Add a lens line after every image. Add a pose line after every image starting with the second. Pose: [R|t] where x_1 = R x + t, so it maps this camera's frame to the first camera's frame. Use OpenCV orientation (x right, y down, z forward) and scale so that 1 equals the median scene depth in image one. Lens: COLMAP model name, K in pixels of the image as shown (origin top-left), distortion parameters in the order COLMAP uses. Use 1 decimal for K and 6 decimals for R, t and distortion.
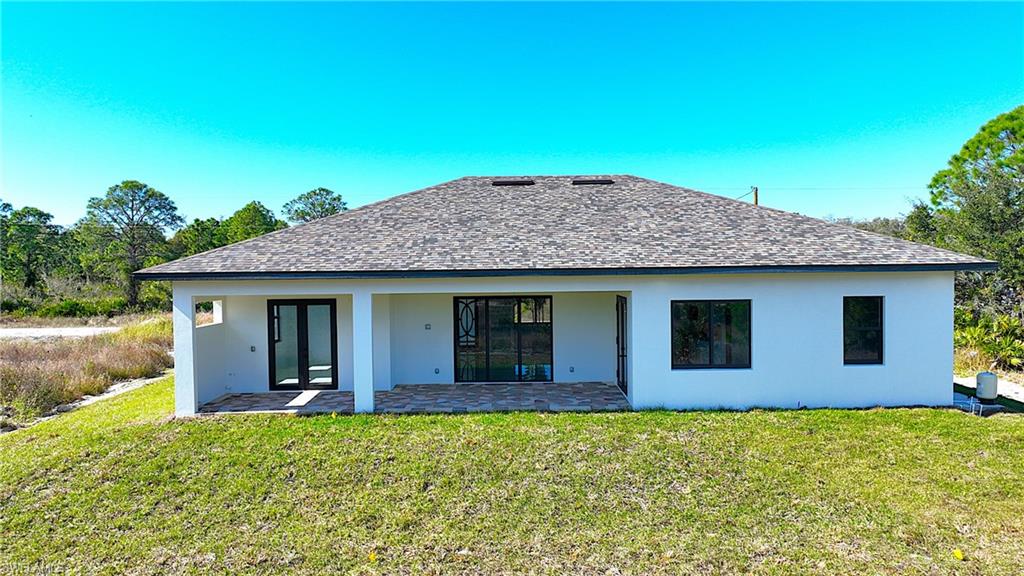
lens RADIAL K [[714.6, 0, 512.0], [0, 714.6, 288.0], [0, 0, 1]] dist [-0.001822, 0.003506]
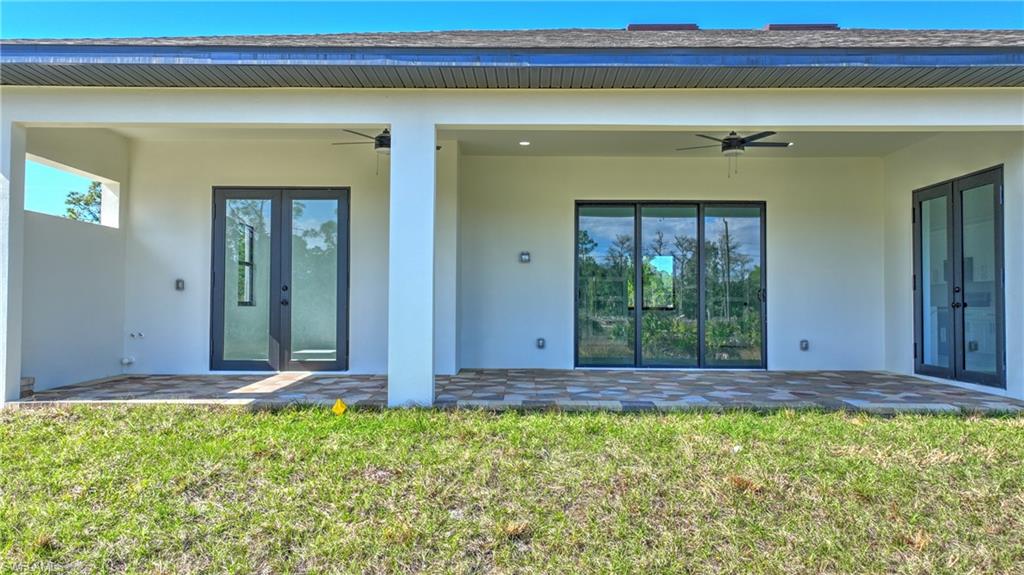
lens RADIAL K [[717.9, 0, 512.0], [0, 717.9, 287.5], [0, 0, 1]] dist [0.005442, 0.000874]
pose [[0.999718, 0.017372, -0.016218, -0.129810], [-0.018267, 0.998220, -0.056781, 0.116203], [0.015203, 0.057061, 0.998255, 0.528978]]
